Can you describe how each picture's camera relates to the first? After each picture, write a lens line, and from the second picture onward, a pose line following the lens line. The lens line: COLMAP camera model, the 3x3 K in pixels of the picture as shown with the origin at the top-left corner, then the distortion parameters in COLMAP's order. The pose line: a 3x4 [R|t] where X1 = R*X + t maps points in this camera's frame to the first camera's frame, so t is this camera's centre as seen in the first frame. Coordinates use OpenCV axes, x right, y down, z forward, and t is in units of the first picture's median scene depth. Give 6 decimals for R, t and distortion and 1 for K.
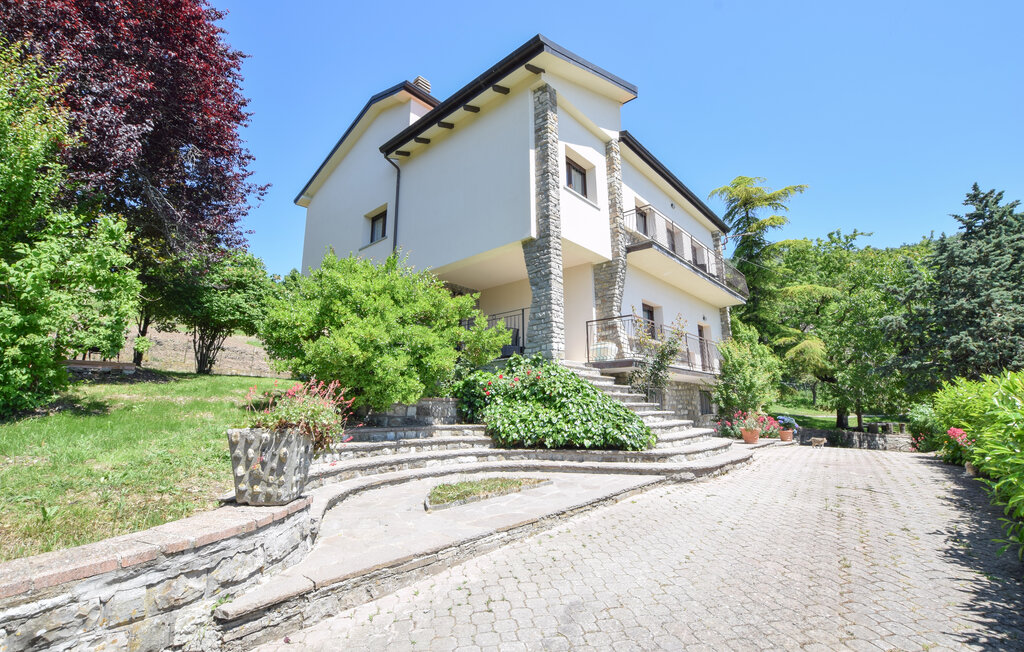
lens RADIAL K [[435.8, 0, 500.8], [0, 435.8, 293.6], [0, 0, 1]] dist [-0.028513, 0.000140]
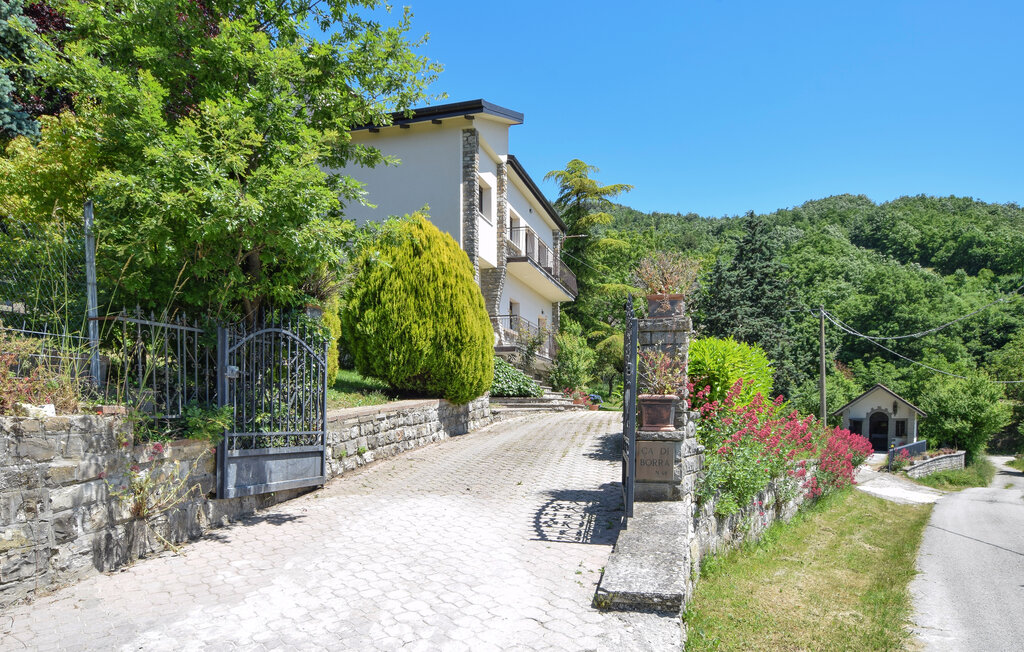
lens RADIAL K [[667.5, 0, 512.0], [0, 667.5, 326.0], [0, 0, 1]] dist [-0.000123, -0.000061]
pose [[0.887479, 0.054239, 0.457645, -0.451847], [-0.113249, 0.988266, 0.102490, -0.087843], [-0.446716, -0.142785, 0.883208, -0.584121]]
